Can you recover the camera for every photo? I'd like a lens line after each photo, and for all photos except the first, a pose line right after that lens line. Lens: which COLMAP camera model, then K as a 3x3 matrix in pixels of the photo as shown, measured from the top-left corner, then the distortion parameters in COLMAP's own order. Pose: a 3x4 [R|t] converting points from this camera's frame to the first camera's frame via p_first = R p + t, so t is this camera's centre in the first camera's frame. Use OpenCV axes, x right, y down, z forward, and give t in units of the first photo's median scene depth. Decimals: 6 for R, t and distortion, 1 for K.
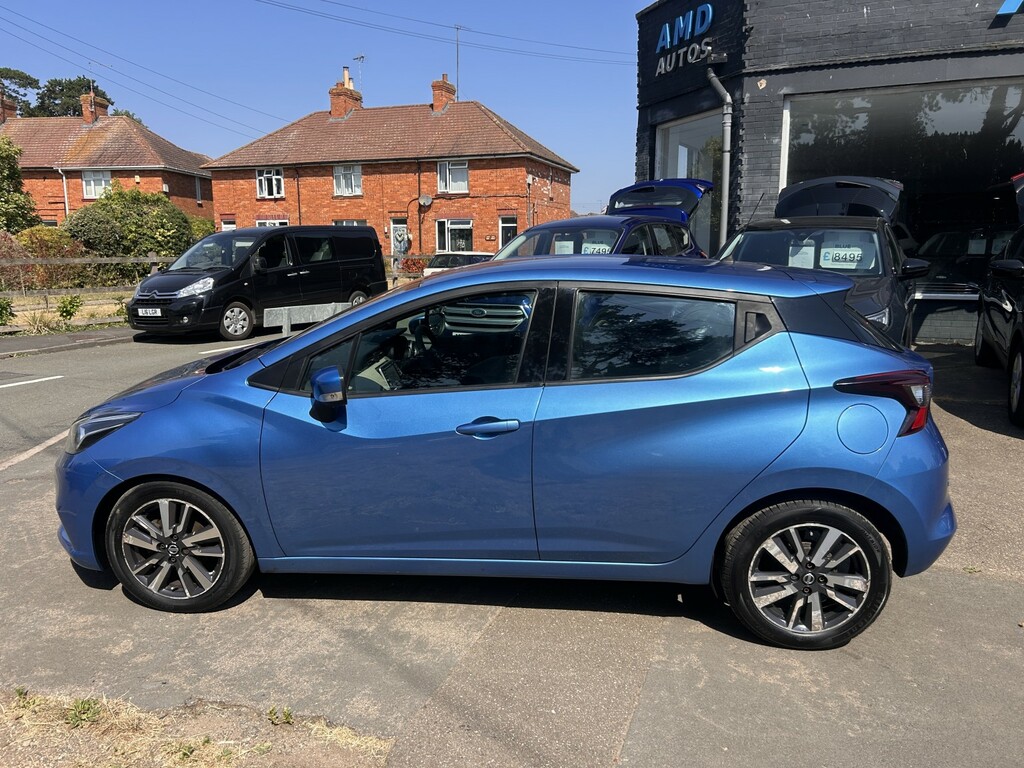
lens RADIAL K [[770.9, 0, 504.6], [0, 770.9, 385.7], [0, 0, 1]] dist [0.034351, -0.044873]
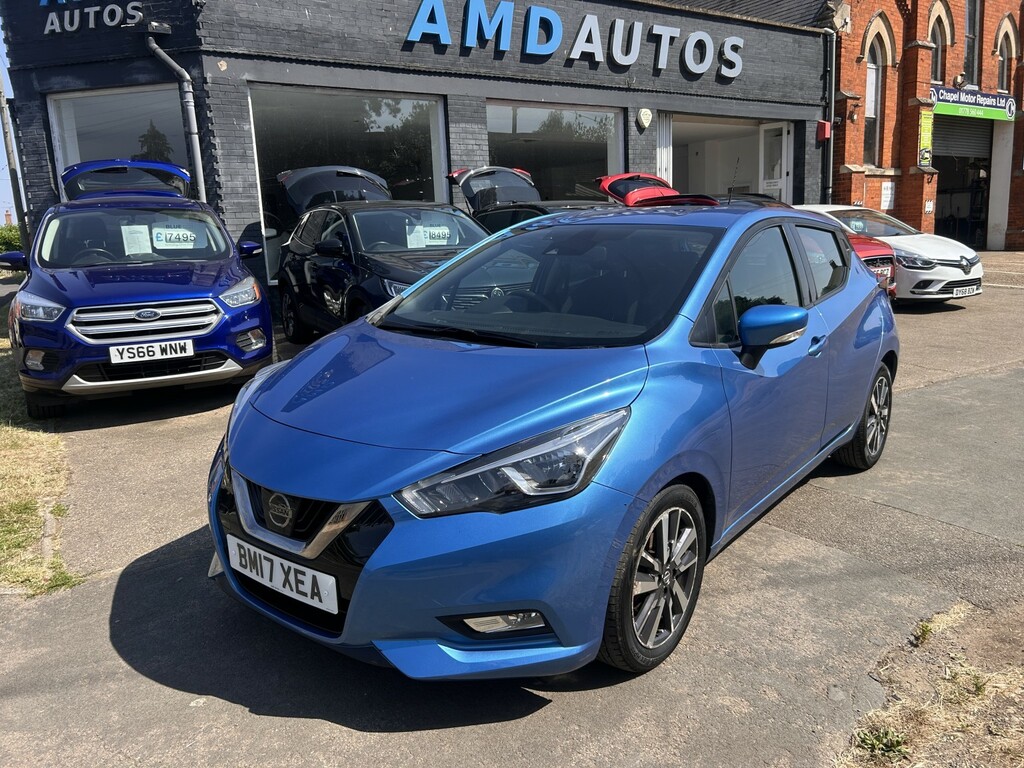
lens RADIAL K [[770.9, 0, 511.1], [0, 770.9, 390.5], [0, 0, 1]] dist [0.034351, -0.044873]
pose [[0.524299, -0.181210, 0.832030, -0.366568], [0.187492, 0.977682, 0.094785, -0.021672], [-0.830637, 0.106303, 0.546573, 0.232881]]
